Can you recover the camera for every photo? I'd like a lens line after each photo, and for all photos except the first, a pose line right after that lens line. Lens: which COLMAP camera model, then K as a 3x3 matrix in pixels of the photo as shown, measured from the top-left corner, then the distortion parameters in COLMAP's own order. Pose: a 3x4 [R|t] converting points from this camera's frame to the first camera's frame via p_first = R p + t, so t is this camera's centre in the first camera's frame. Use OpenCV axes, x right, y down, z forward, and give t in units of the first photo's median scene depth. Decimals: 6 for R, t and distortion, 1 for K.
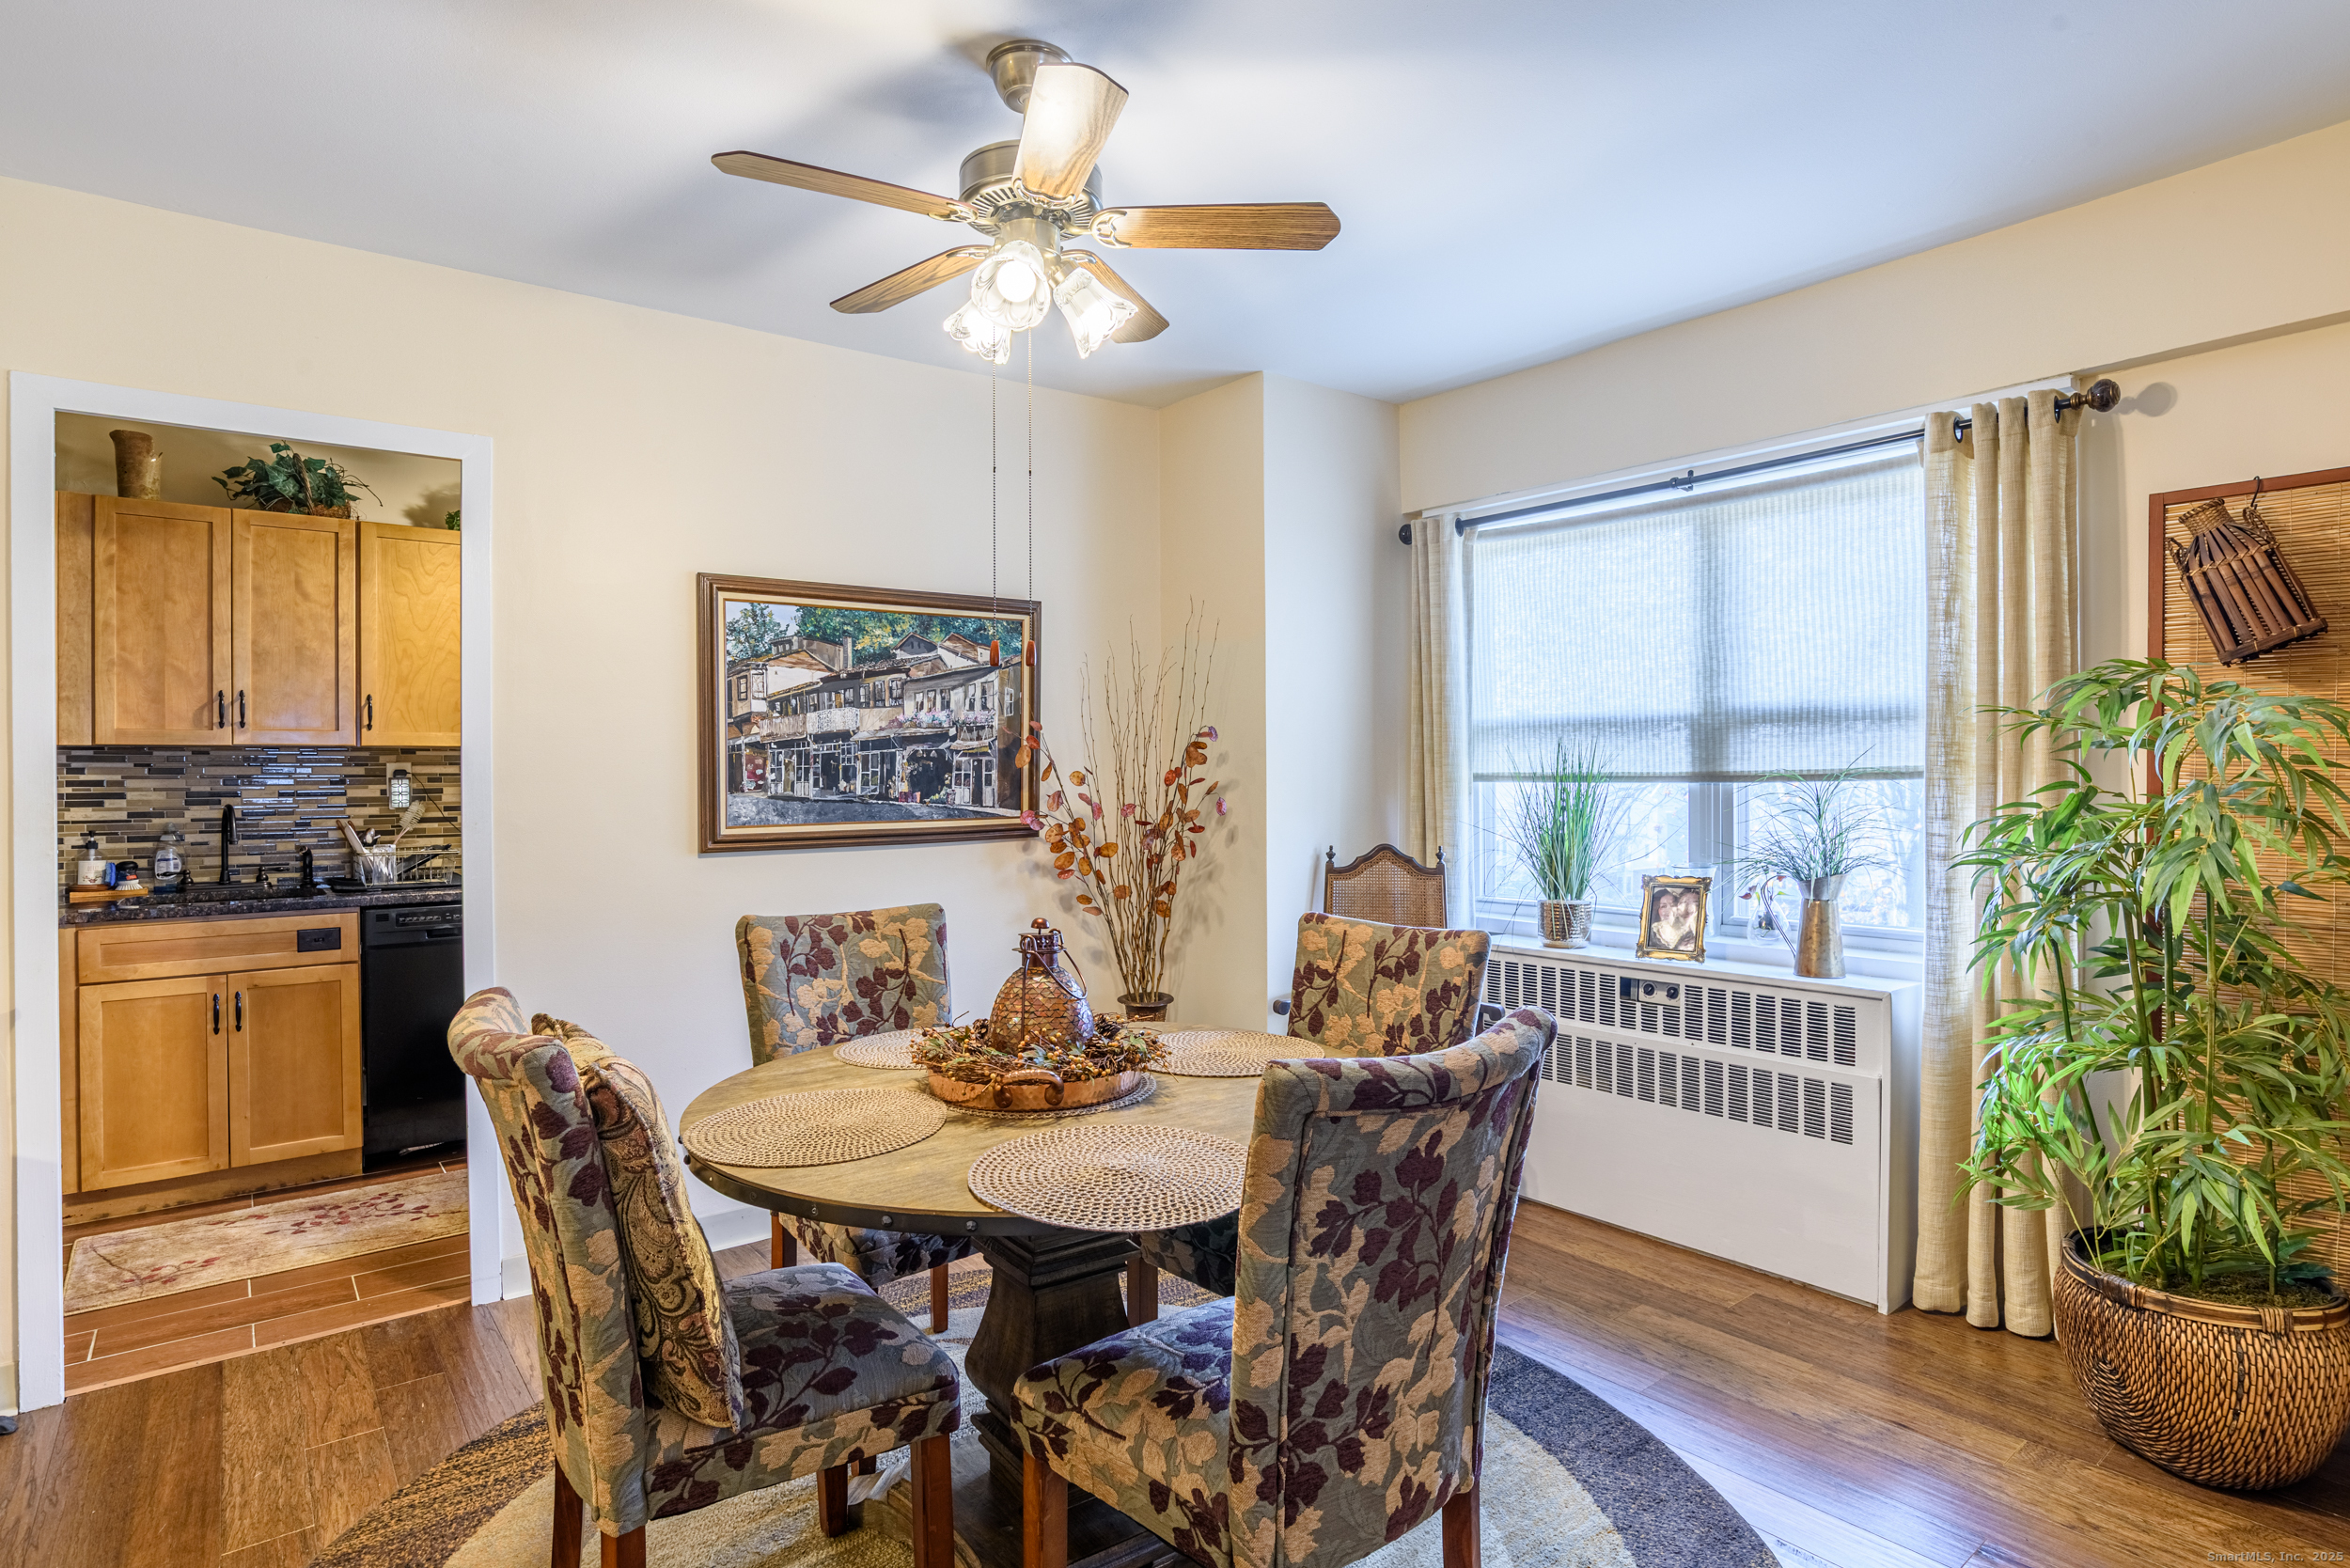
lens RADIAL K [[1235.8, 0, 1170.9], [0, 1235.8, 752.6], [0, 0, 1]] dist [-0.036147, 0.000375]
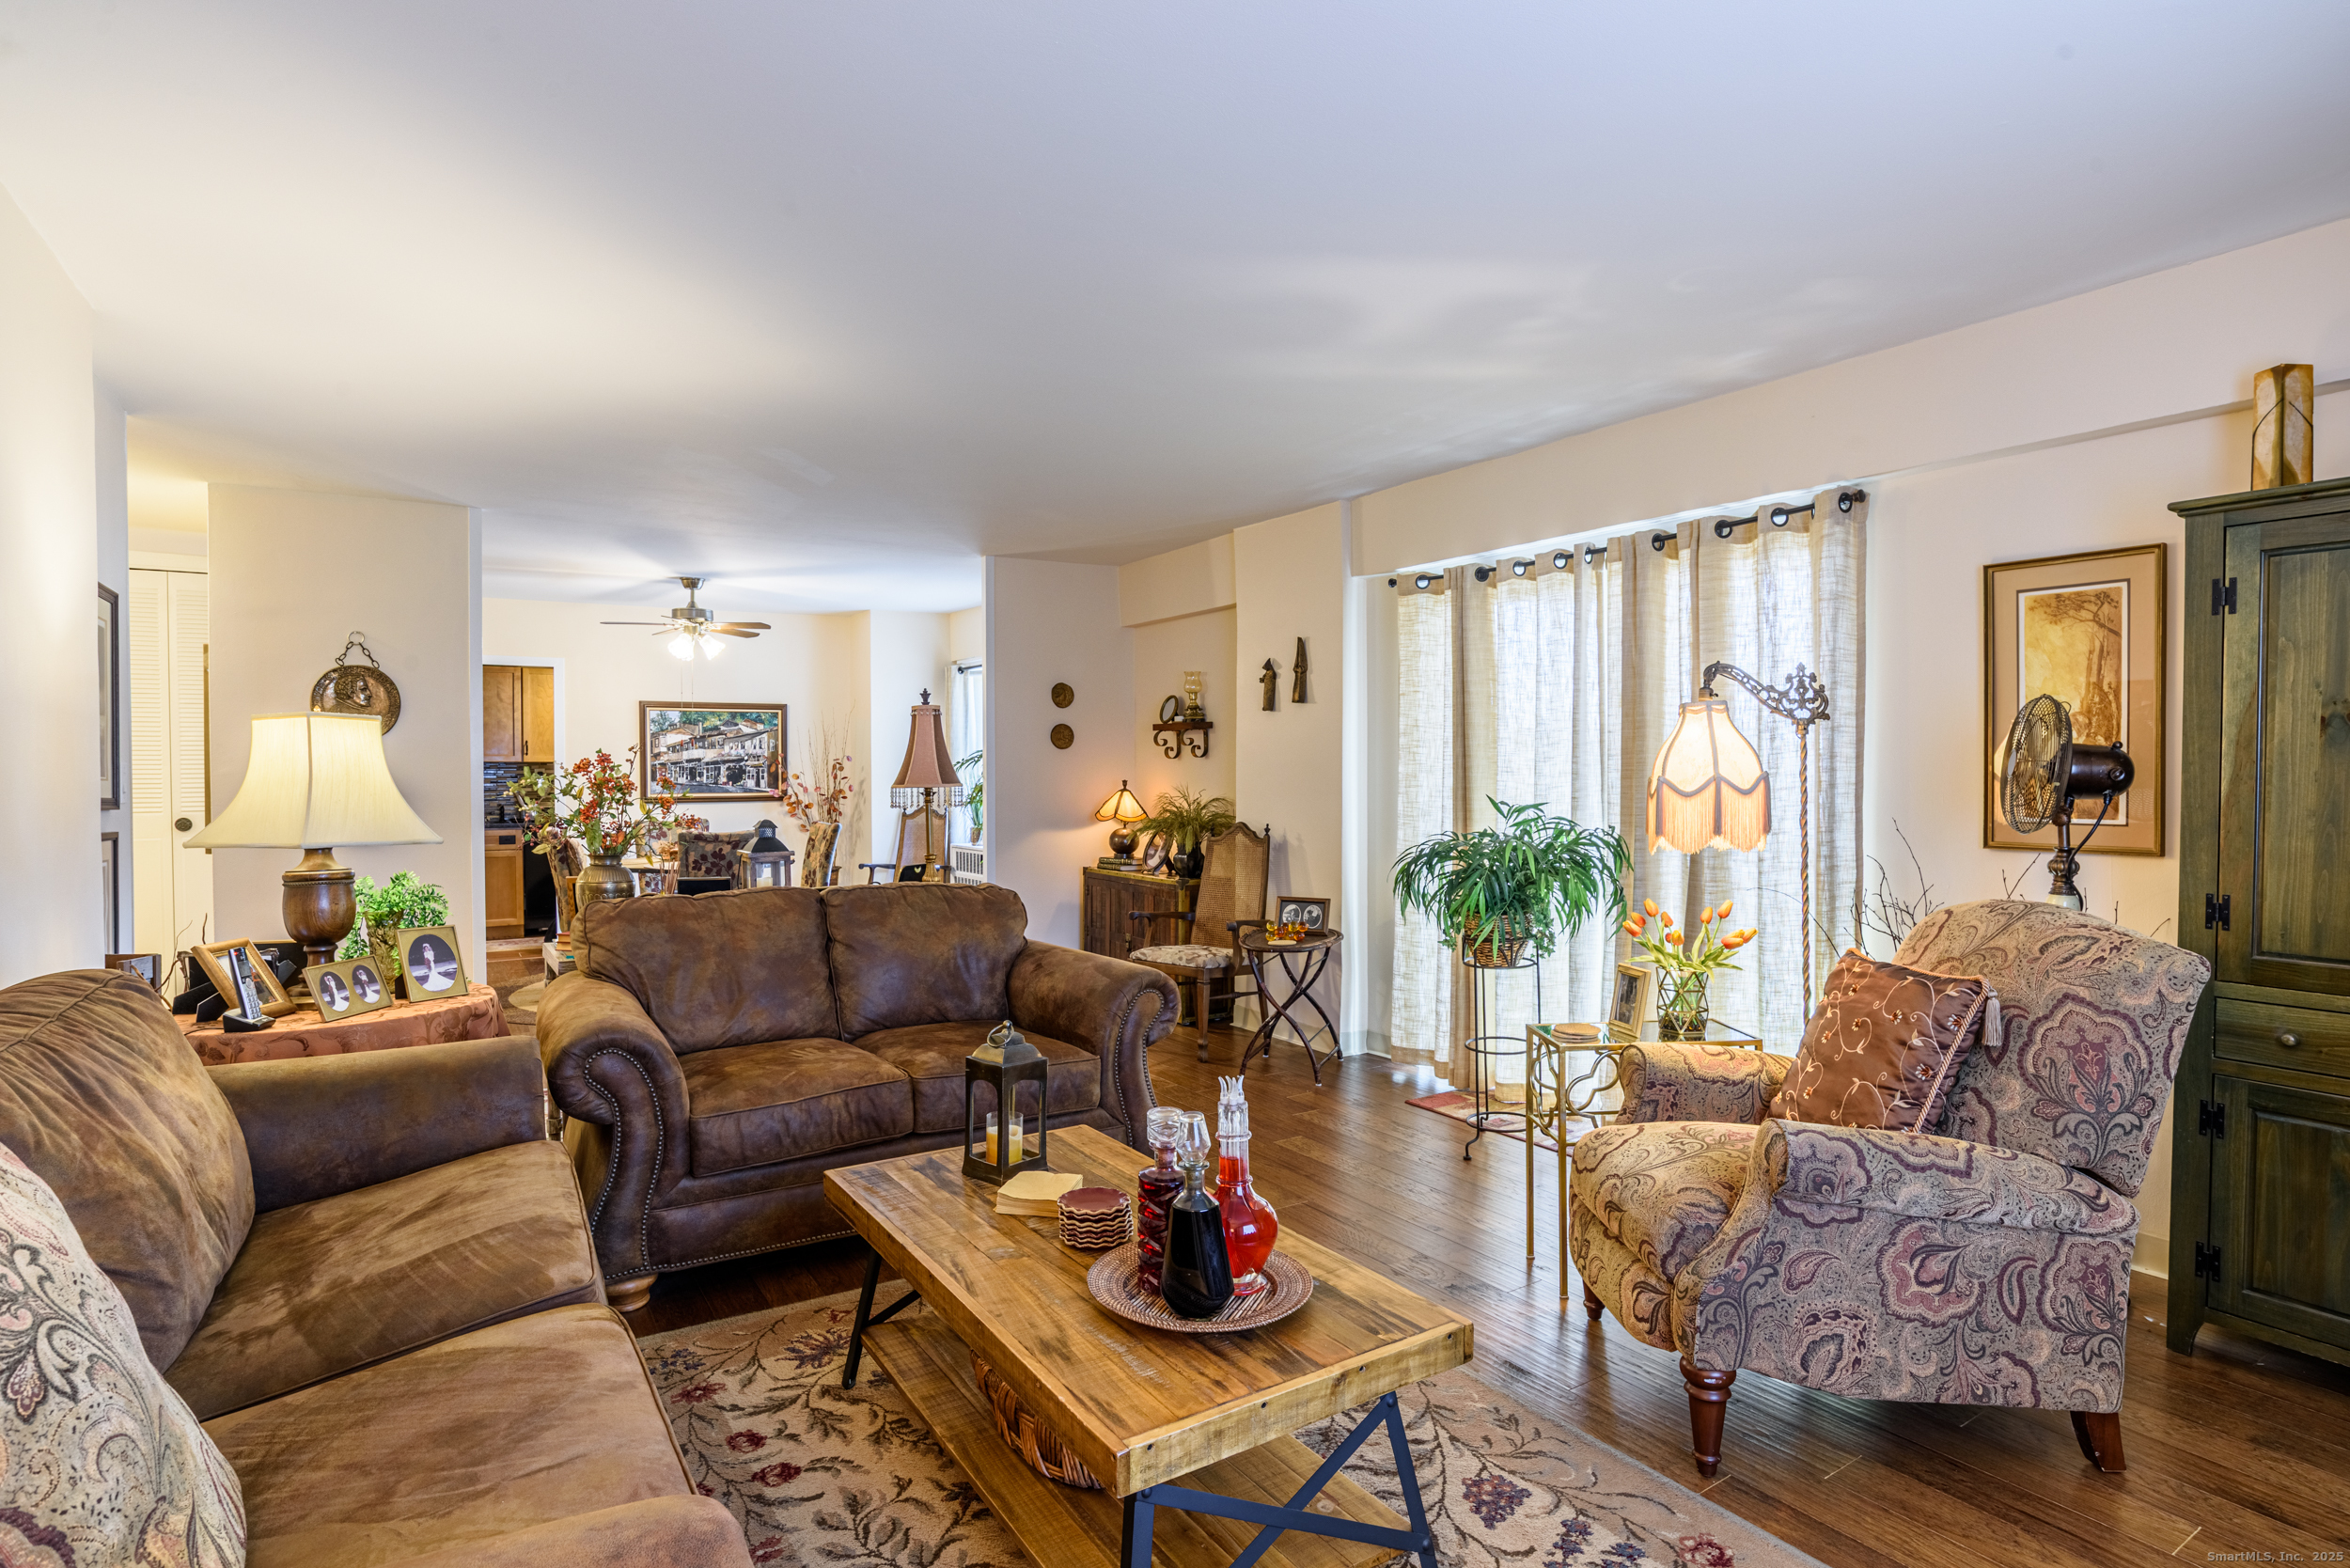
lens RADIAL K [[1207.0, 0, 1179.7], [0, 1207.0, 772.7], [0, 0, 1]] dist [-0.028308, 0.000900]
pose [[0.995543, 0.003687, -0.094240, 0.937974], [-0.002027, 0.999841, 0.017701, -0.032189], [0.094290, -0.017431, 0.995392, -1.362480]]
